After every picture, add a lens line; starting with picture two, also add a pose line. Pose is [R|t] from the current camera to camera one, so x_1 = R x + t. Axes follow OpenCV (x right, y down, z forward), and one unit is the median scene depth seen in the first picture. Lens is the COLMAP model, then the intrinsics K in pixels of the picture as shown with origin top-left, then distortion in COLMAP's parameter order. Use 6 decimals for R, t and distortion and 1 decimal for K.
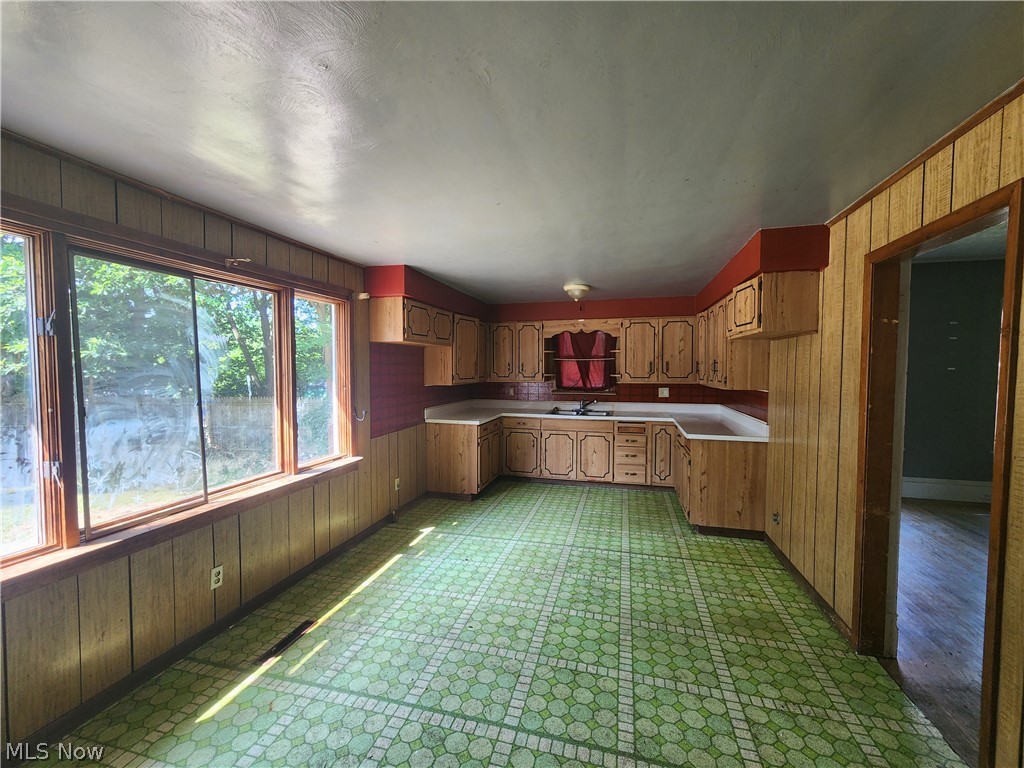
lens RADIAL K [[424.0, 0, 512.0], [0, 424.0, 384.0], [0, 0, 1]] dist [-0.001514, 0.000888]
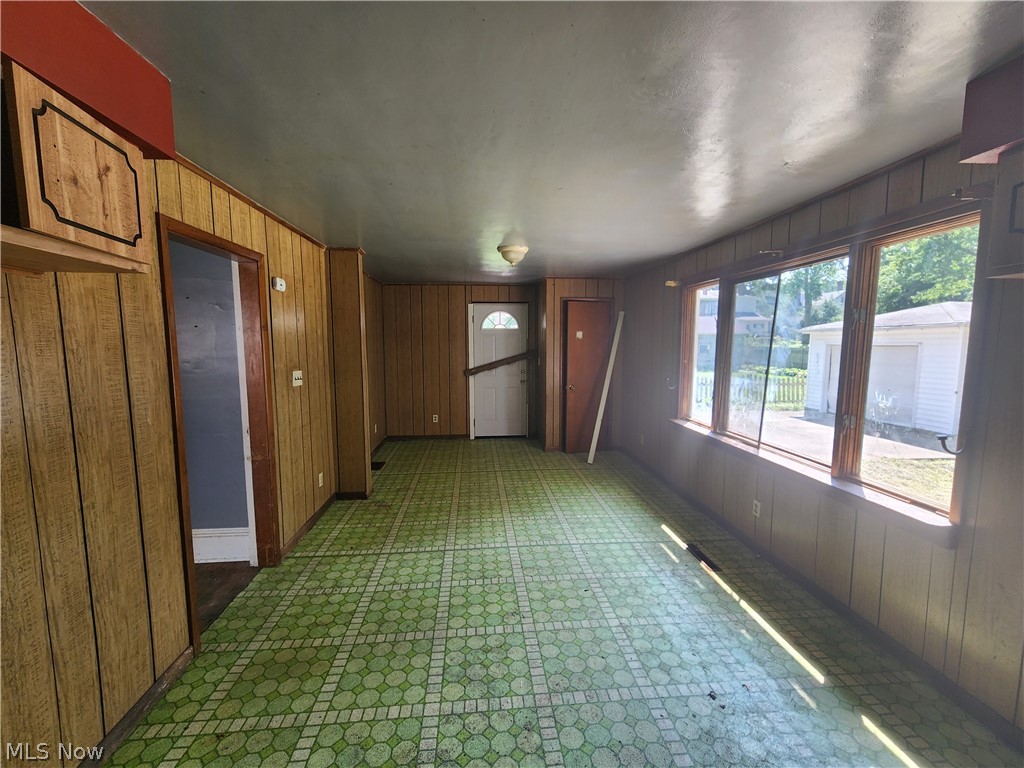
lens RADIAL K [[424.0, 0, 512.0], [0, 424.0, 384.0], [0, 0, 1]] dist [-0.001514, 0.000888]
pose [[-0.938802, 0.034001, -0.342774, 0.430067], [-0.013292, 0.990799, 0.134685, -0.082356], [0.344200, 0.130999, -0.929713, 1.880771]]
